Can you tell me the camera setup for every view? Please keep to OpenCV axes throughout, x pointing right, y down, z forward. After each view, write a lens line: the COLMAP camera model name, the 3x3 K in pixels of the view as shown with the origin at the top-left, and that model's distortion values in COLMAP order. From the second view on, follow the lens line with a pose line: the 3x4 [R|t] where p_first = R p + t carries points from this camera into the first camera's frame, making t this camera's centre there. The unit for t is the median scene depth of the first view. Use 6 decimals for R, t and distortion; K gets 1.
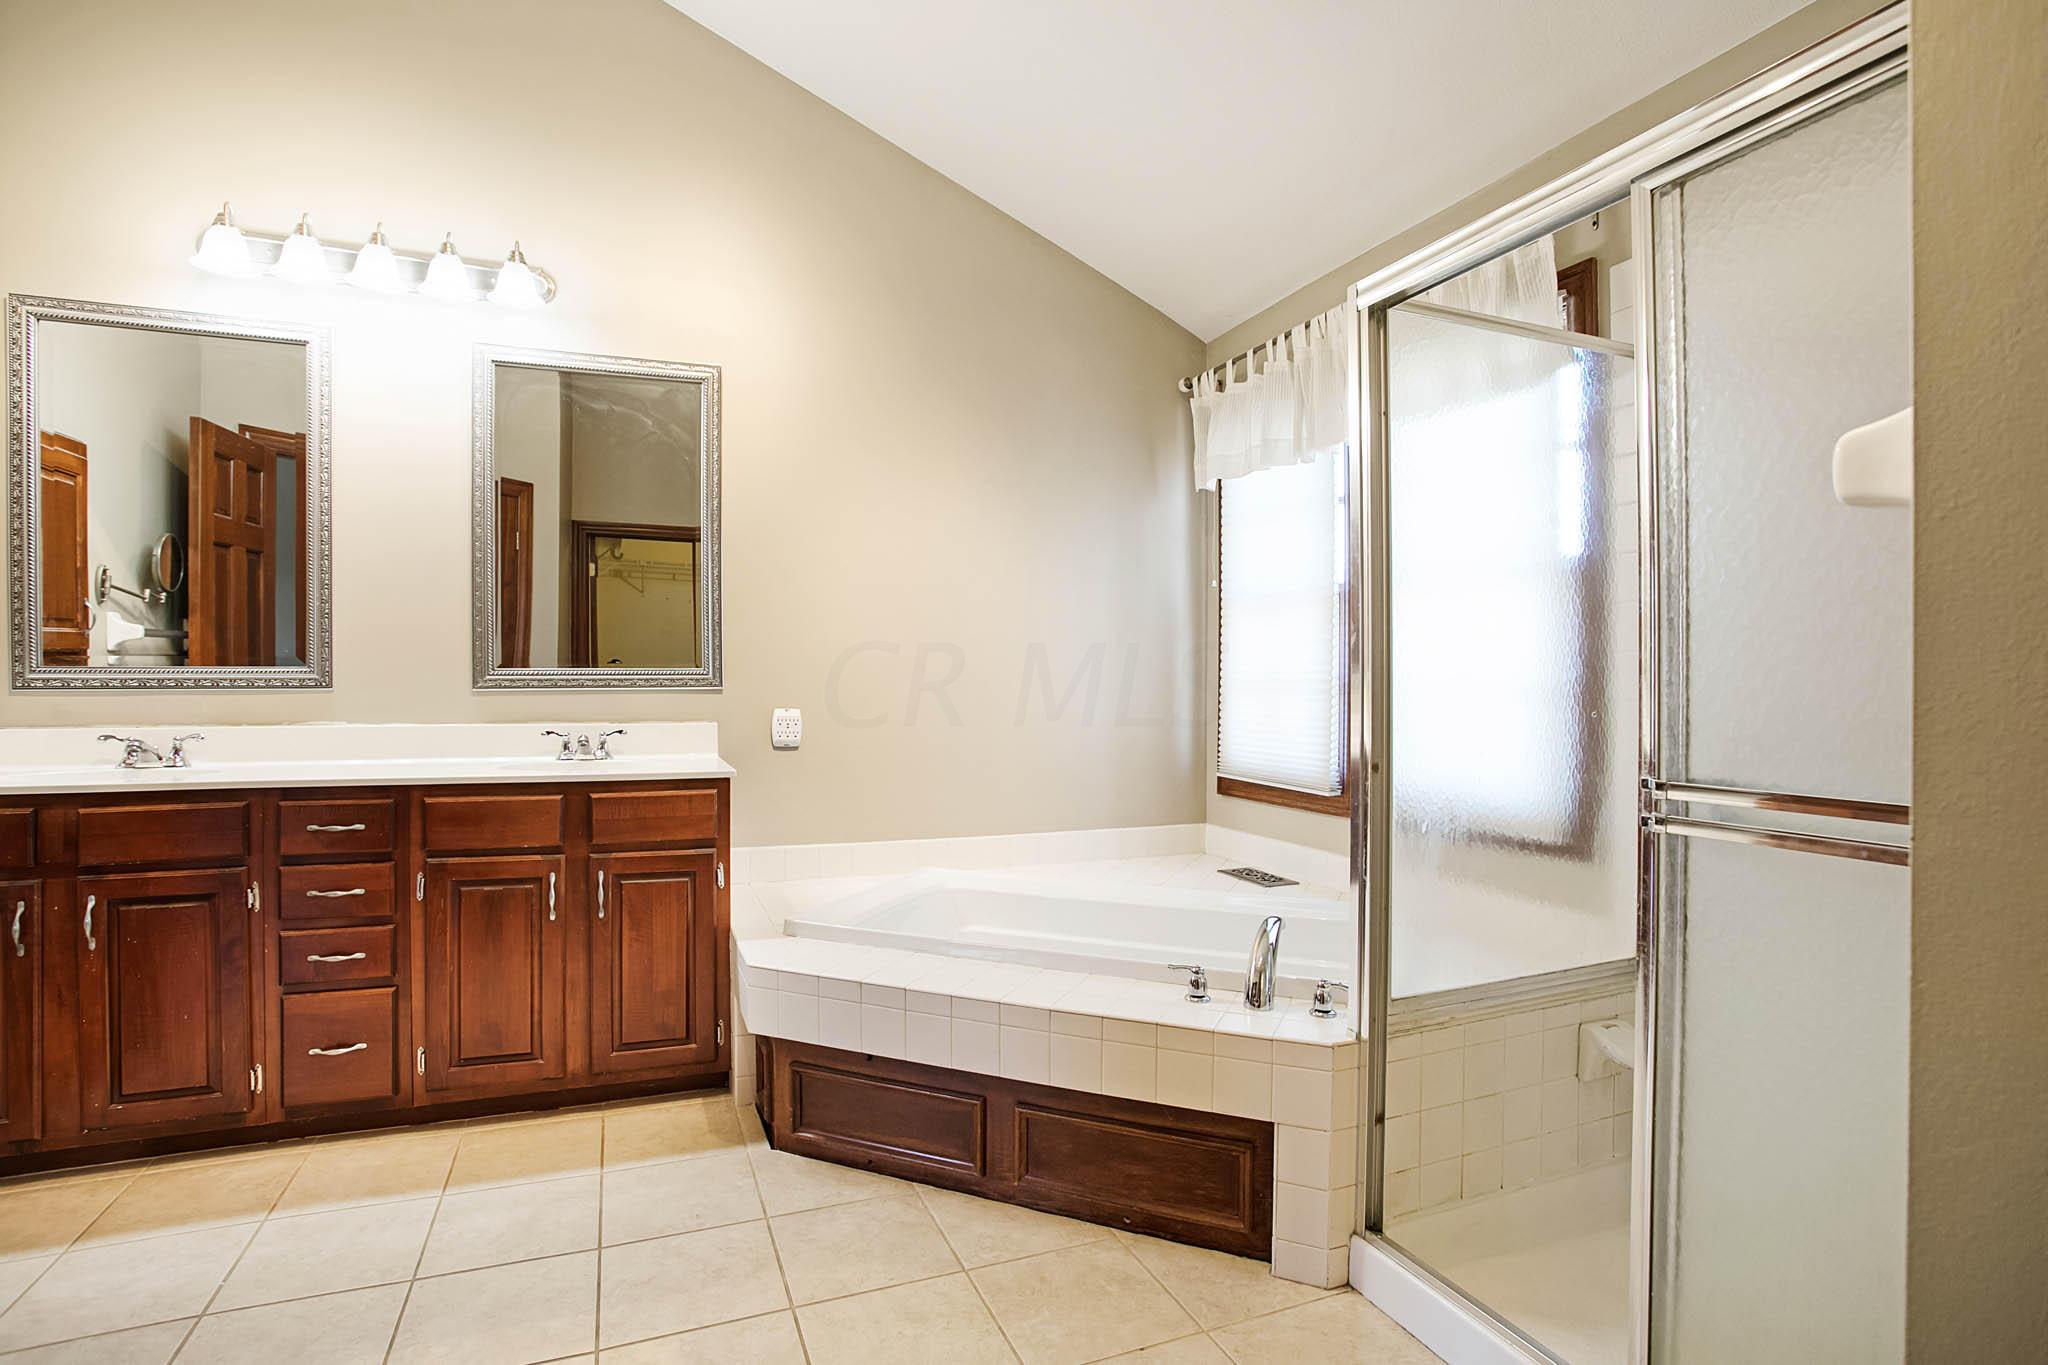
lens RADIAL K [[1001.3, 0, 1019.0], [0, 1001.3, 674.4], [0, 0, 1]] dist [-0.080267, 0.034831]
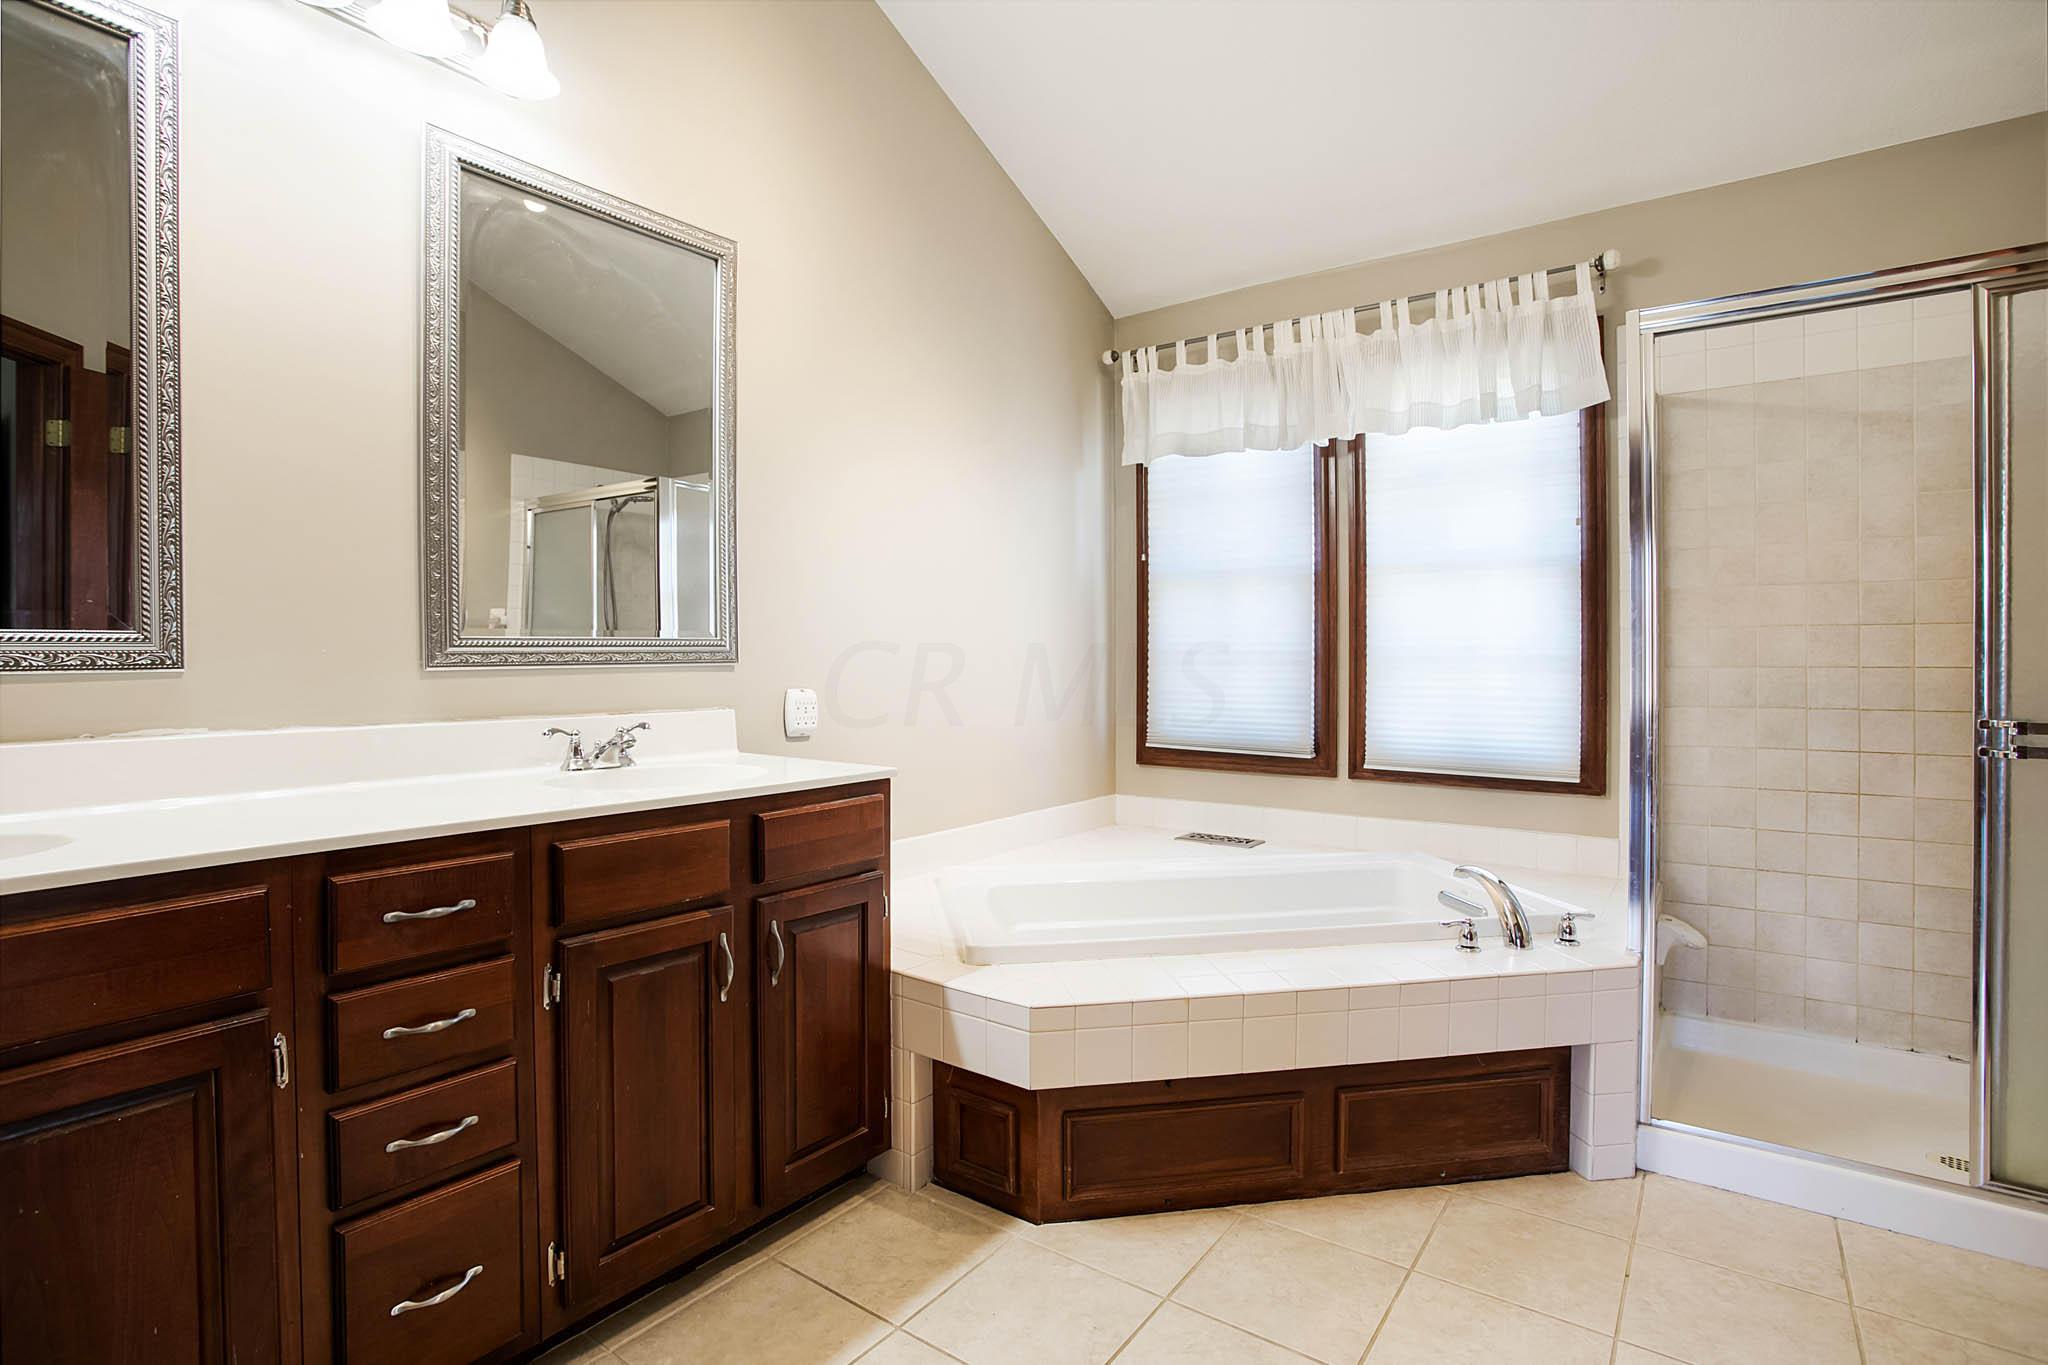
lens RADIAL K [[992.0, 0, 1021.8], [0, 992.0, 661.9], [0, 0, 1]] dist [-0.079509, 0.033677]
pose [[0.850556, -0.006496, 0.525844, -0.634553], [-0.000395, 0.999916, 0.012991, 0.003100], [-0.525884, -0.011257, 0.850482, 0.299111]]
